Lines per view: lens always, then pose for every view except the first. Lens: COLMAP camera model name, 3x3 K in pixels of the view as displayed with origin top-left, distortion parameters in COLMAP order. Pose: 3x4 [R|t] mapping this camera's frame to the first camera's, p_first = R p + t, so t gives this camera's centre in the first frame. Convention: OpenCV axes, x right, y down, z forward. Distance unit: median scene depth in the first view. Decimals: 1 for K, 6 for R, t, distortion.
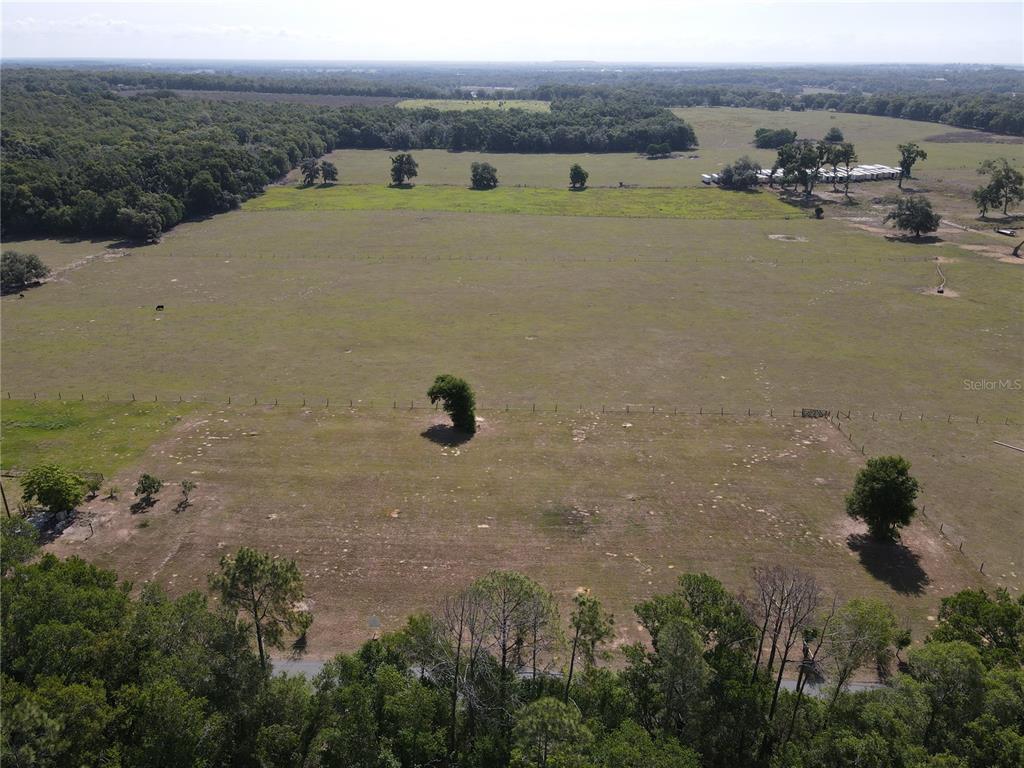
lens RADIAL K [[752.5, 0, 504.5], [0, 752.5, 389.2], [0, 0, 1]] dist [0.002415, 0.018463]
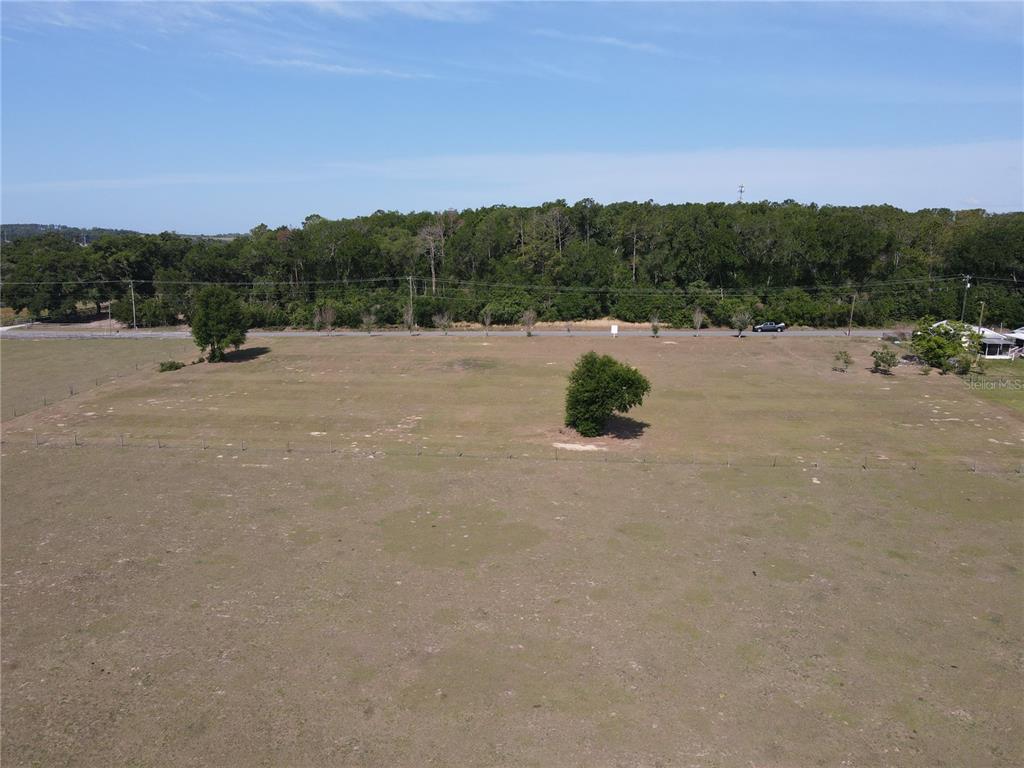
lens RADIAL K [[752.5, 0, 509.9], [0, 752.5, 383.3], [0, 0, 1]] dist [0.002415, 0.018463]
pose [[-0.997552, -0.029174, 0.063547, -0.021421], [0.011751, 0.825932, 0.563647, -0.238622], [-0.068930, 0.563014, -0.823568, 1.069992]]
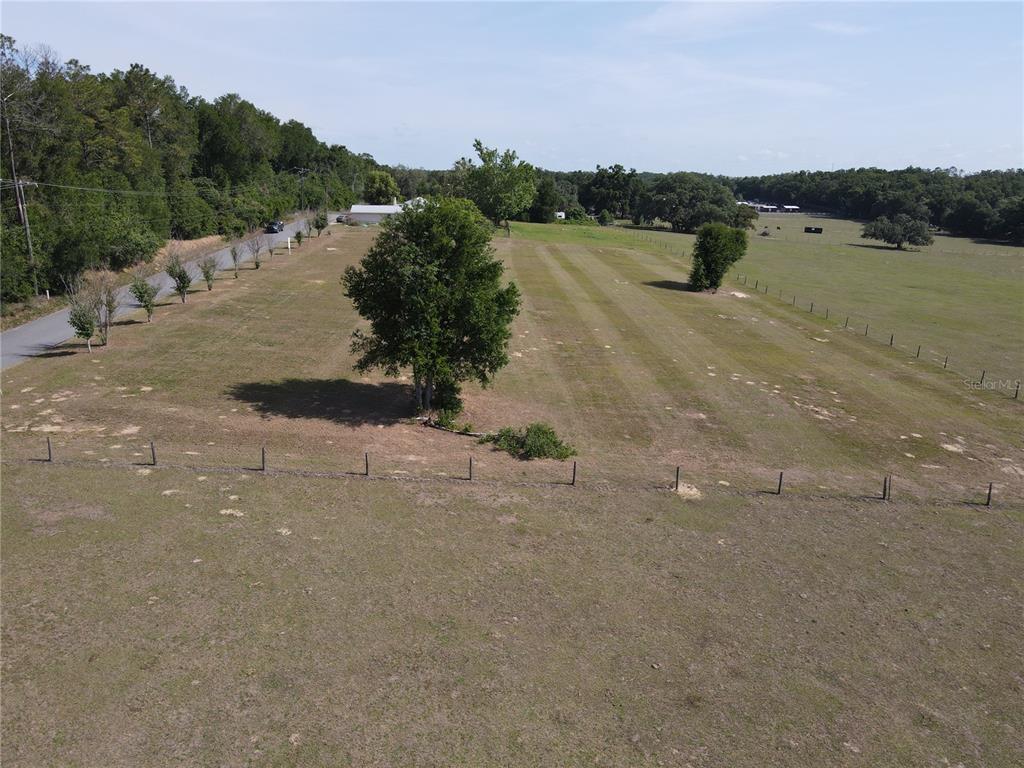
lens RADIAL K [[752.5, 0, 505.5], [0, 752.5, 381.9], [0, 0, 1]] dist [0.002415, 0.018463]
pose [[0.060872, 0.261644, -0.963243, 0.495346], [-0.415345, 0.884155, 0.213914, 0.038369], [0.907625, 0.387057, 0.162493, 0.522931]]
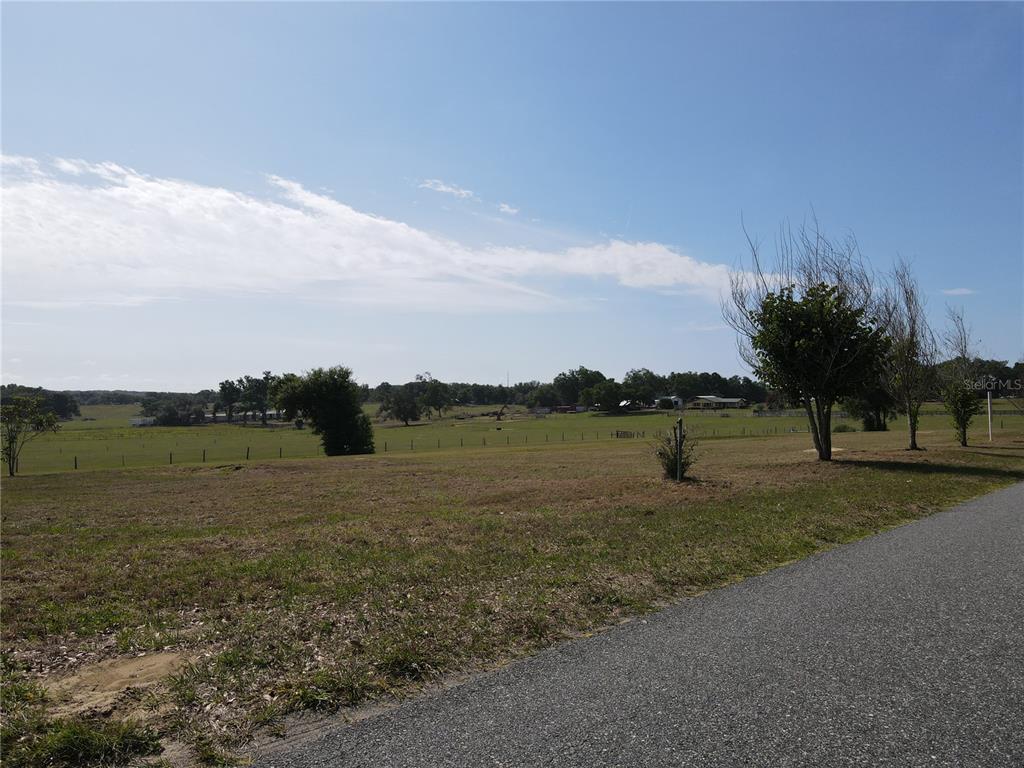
lens RADIAL K [[752.5, 0, 498.9], [0, 752.5, 400.0], [0, 0, 1]] dist [0.002415, 0.018463]
pose [[0.656667, -0.004611, 0.754167, -0.287344], [0.308676, 0.914032, -0.263181, 0.140545], [-0.688119, 0.405615, 0.601638, 0.408328]]
